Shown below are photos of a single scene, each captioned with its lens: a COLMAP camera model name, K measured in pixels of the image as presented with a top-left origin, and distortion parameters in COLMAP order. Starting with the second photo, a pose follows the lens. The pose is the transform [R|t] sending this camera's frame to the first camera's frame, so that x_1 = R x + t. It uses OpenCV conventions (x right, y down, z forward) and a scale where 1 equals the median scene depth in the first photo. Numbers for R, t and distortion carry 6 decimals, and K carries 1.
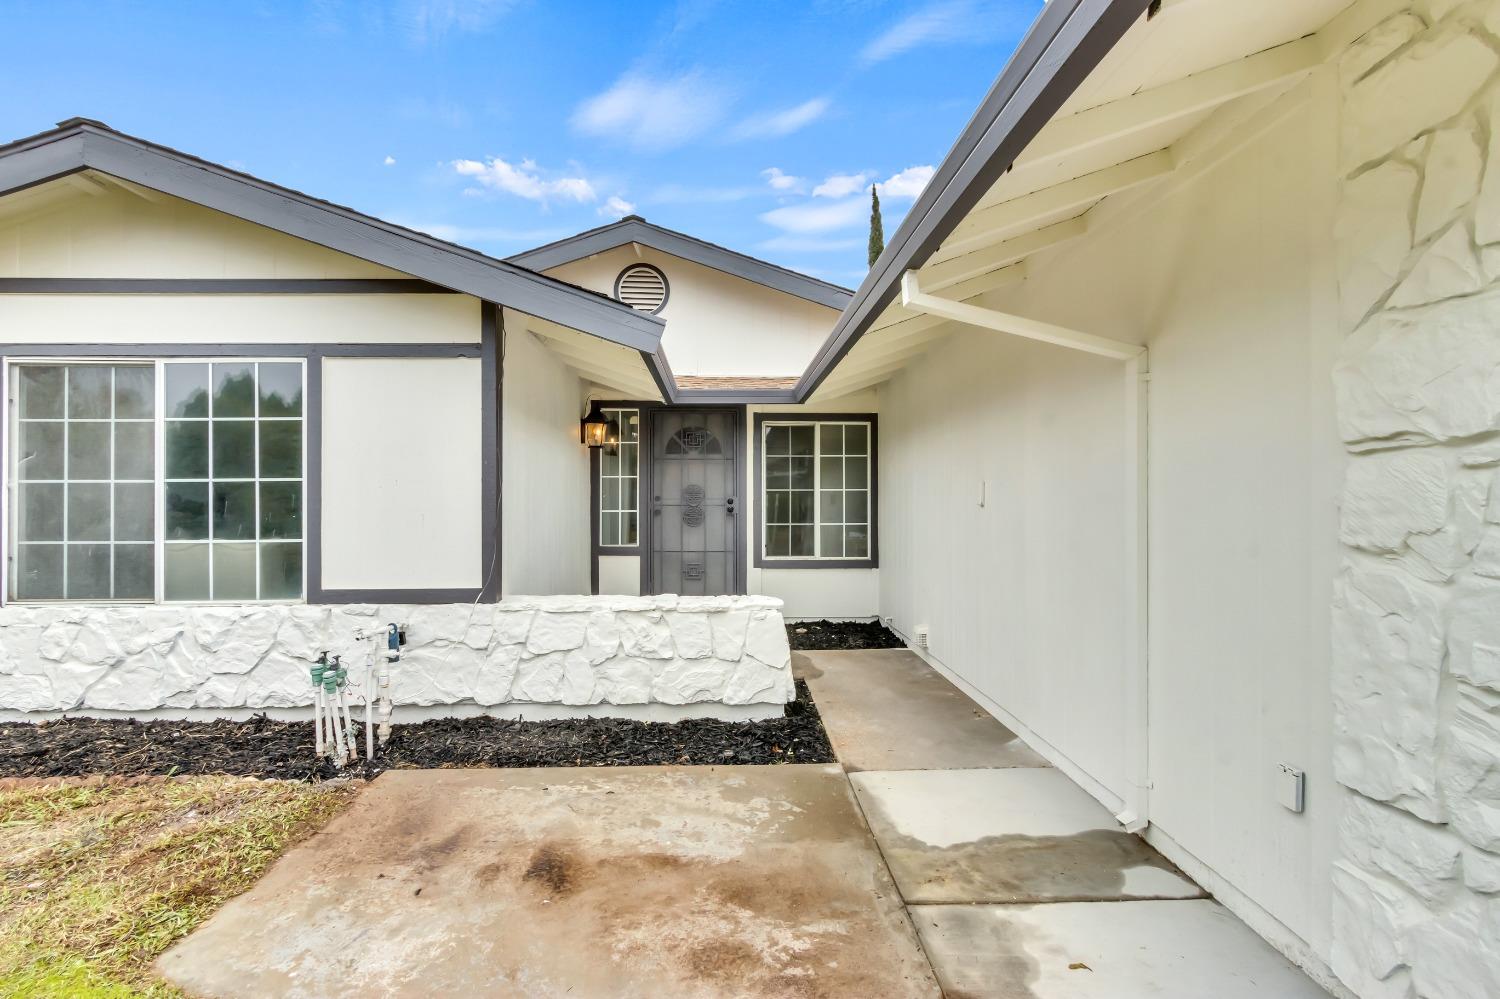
lens RADIAL K [[694.9, 0, 745.2], [0, 694.9, 500.7], [0, 0, 1]] dist [0.003751, 0.000130]
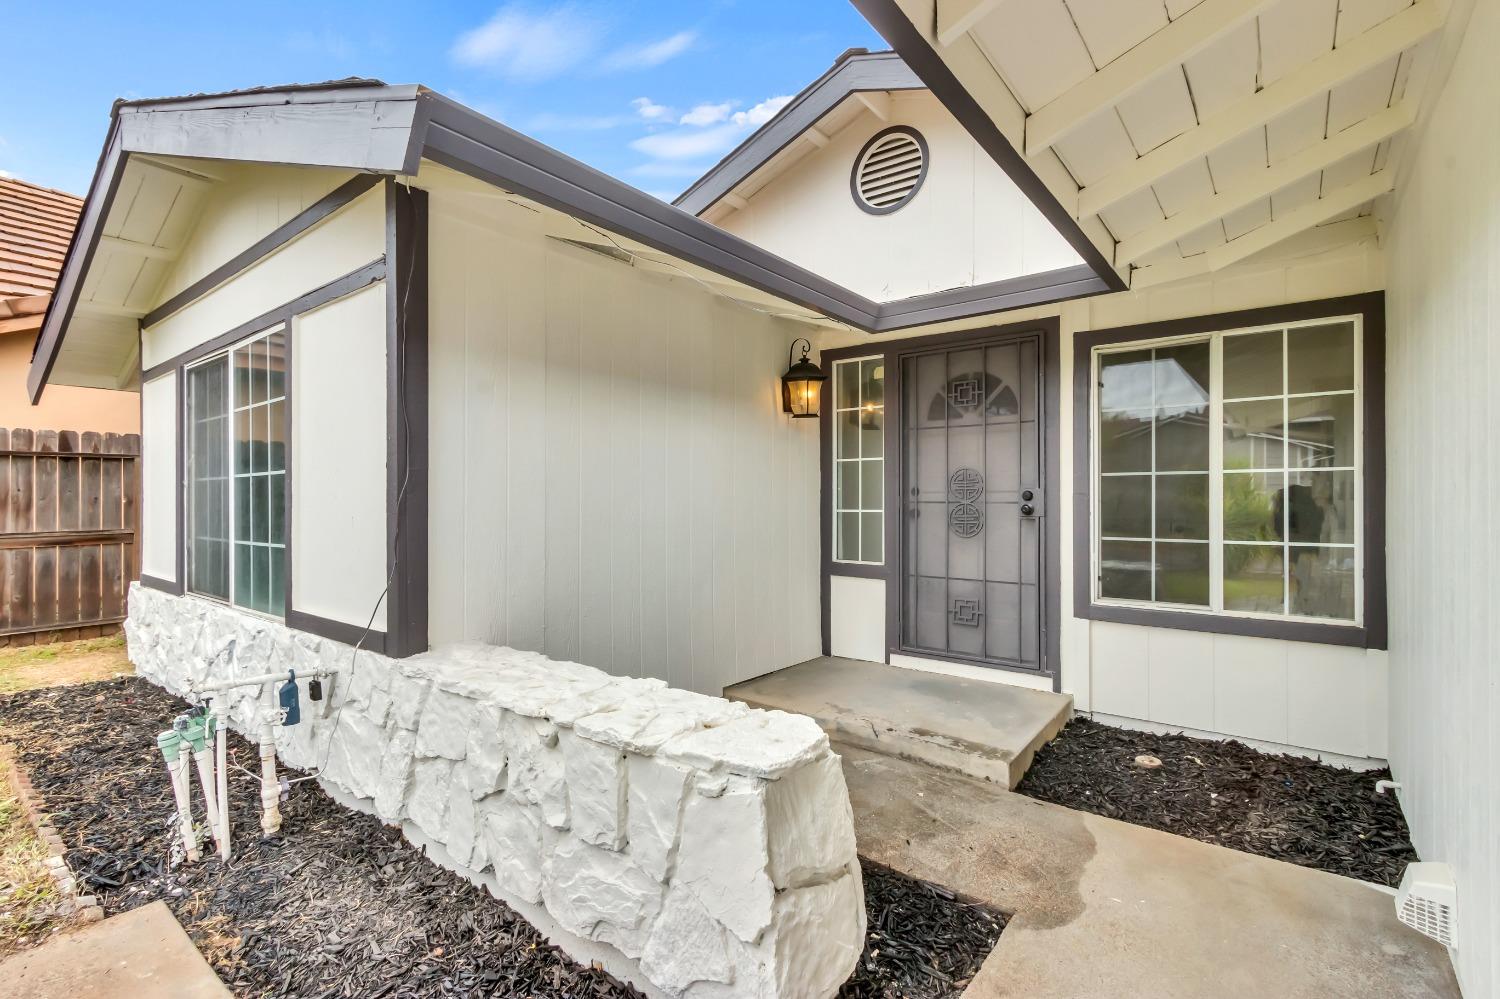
lens RADIAL K [[694.9, 0, 755.8], [0, 694.9, 495.1], [0, 0, 1]] dist [0.003751, 0.000130]
pose [[0.761468, -0.004099, -0.648189, 0.176940], [0.004336, 0.999990, -0.001230, 0.000253], [0.648187, -0.001874, 0.761479, 0.424579]]
